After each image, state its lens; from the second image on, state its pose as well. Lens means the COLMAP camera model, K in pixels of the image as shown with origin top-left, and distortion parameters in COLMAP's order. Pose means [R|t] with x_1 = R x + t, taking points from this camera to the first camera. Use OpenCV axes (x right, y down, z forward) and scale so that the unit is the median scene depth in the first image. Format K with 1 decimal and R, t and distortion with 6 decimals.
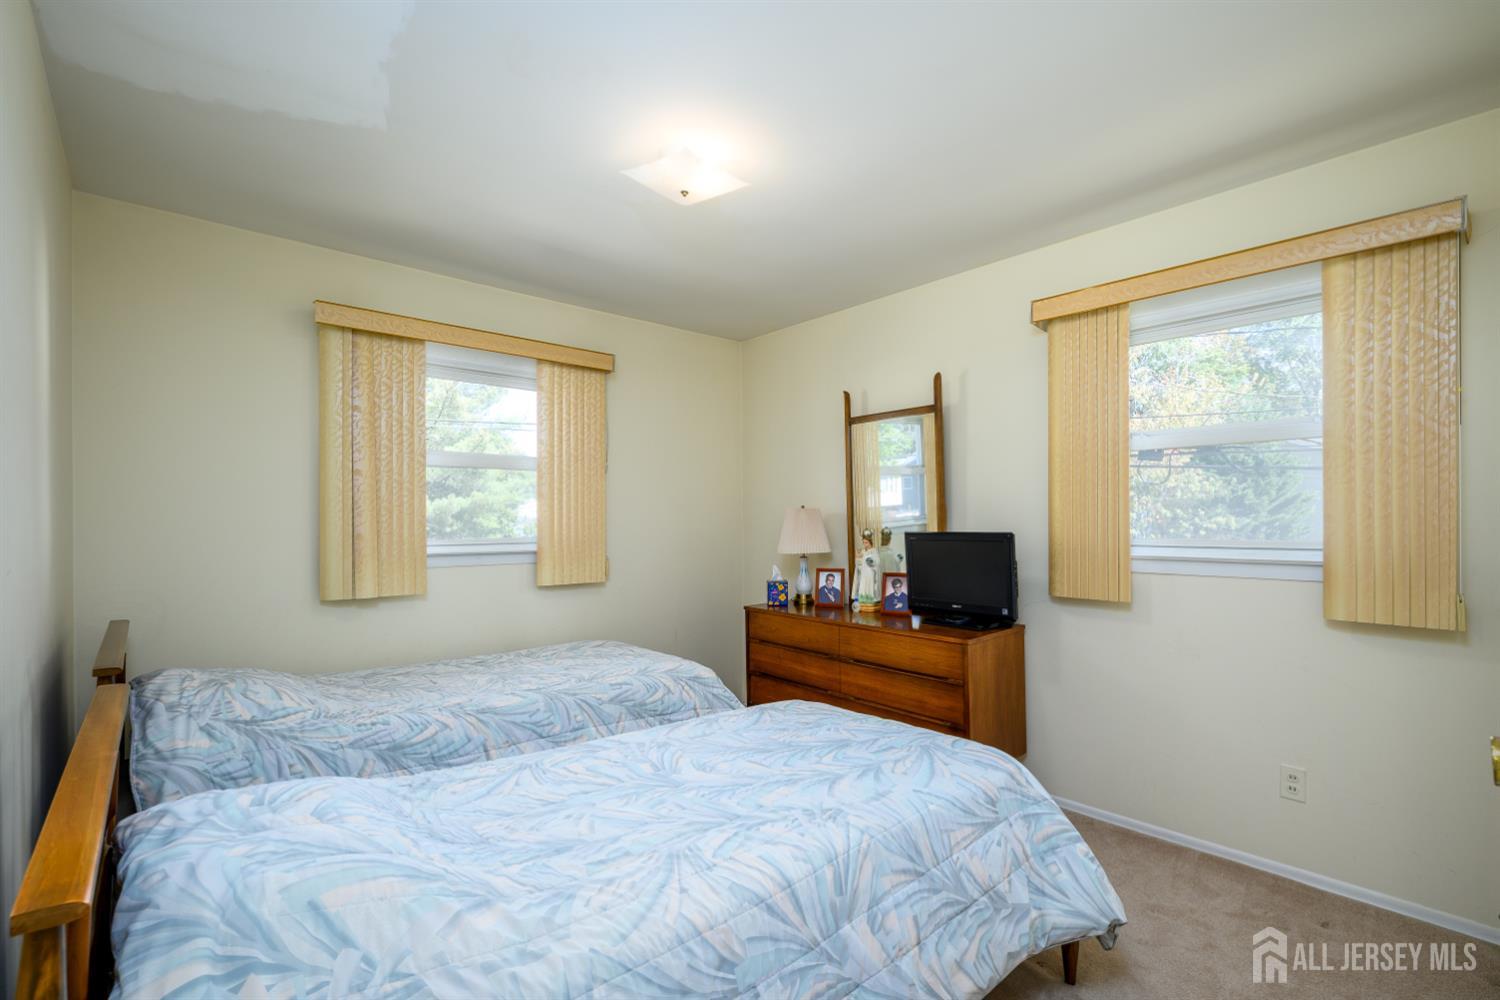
lens RADIAL K [[677.5, 0, 745.8], [0, 677.5, 505.1], [0, 0, 1]] dist [-0.004159, -0.000050]
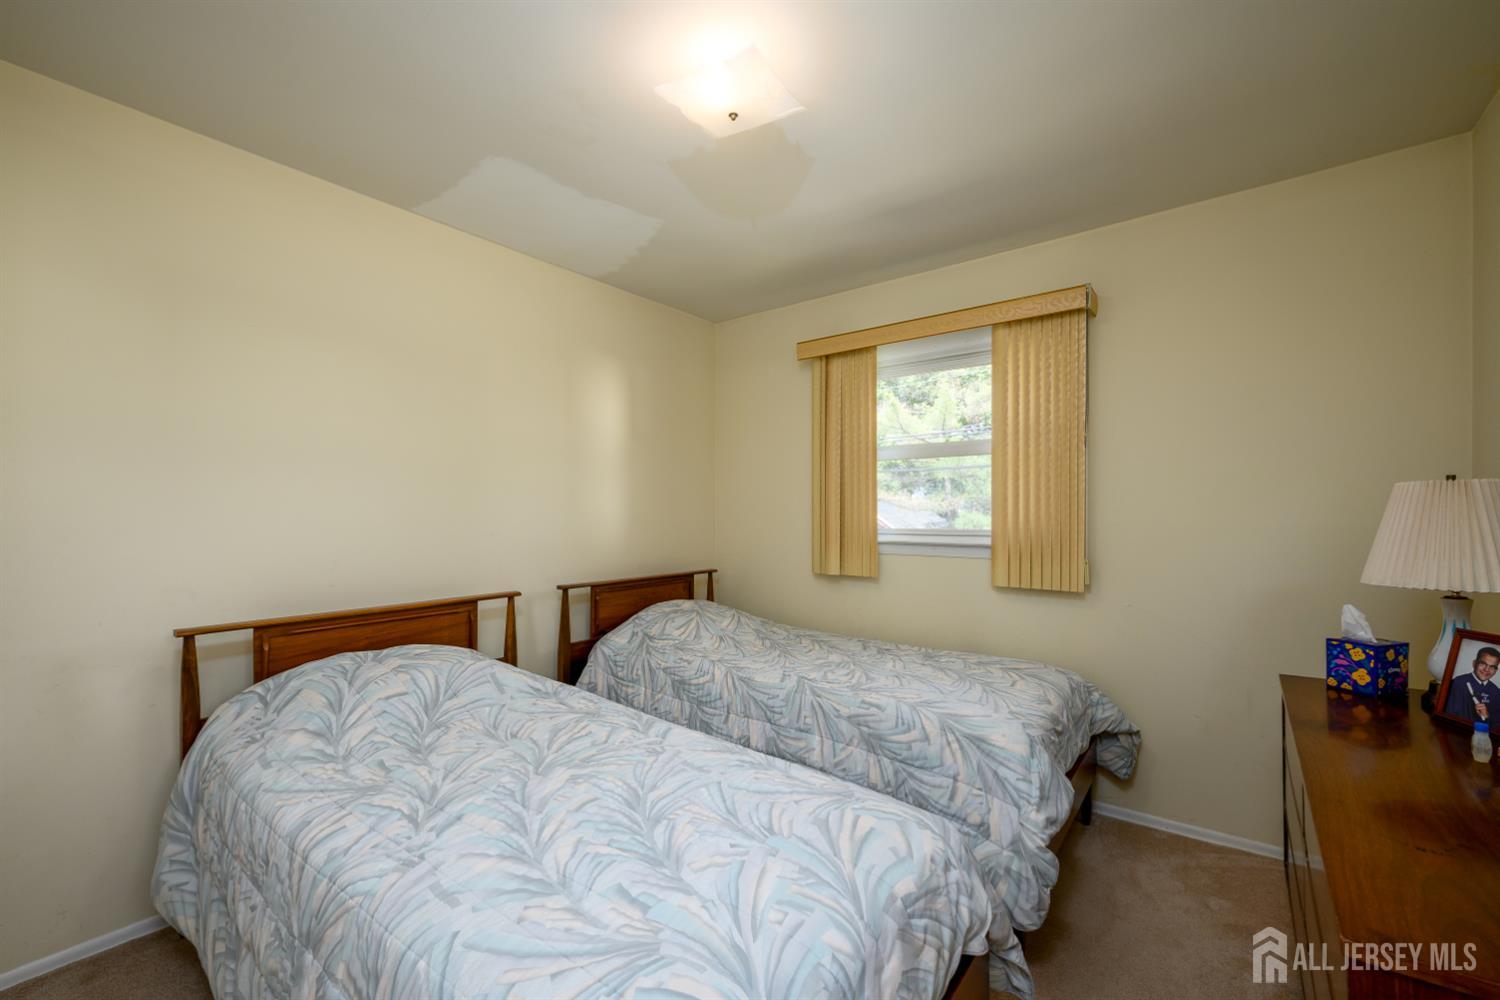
lens RADIAL K [[609.3, 0, 755.9], [0, 609.3, 511.4], [0, 0, 1]] dist [-0.000466, -0.001173]
pose [[0.185745, 0.001736, -0.982596, 0.489875], [0.024954, 0.999668, 0.006483, 0.013454], [0.982281, -0.025724, 0.185640, 0.664092]]
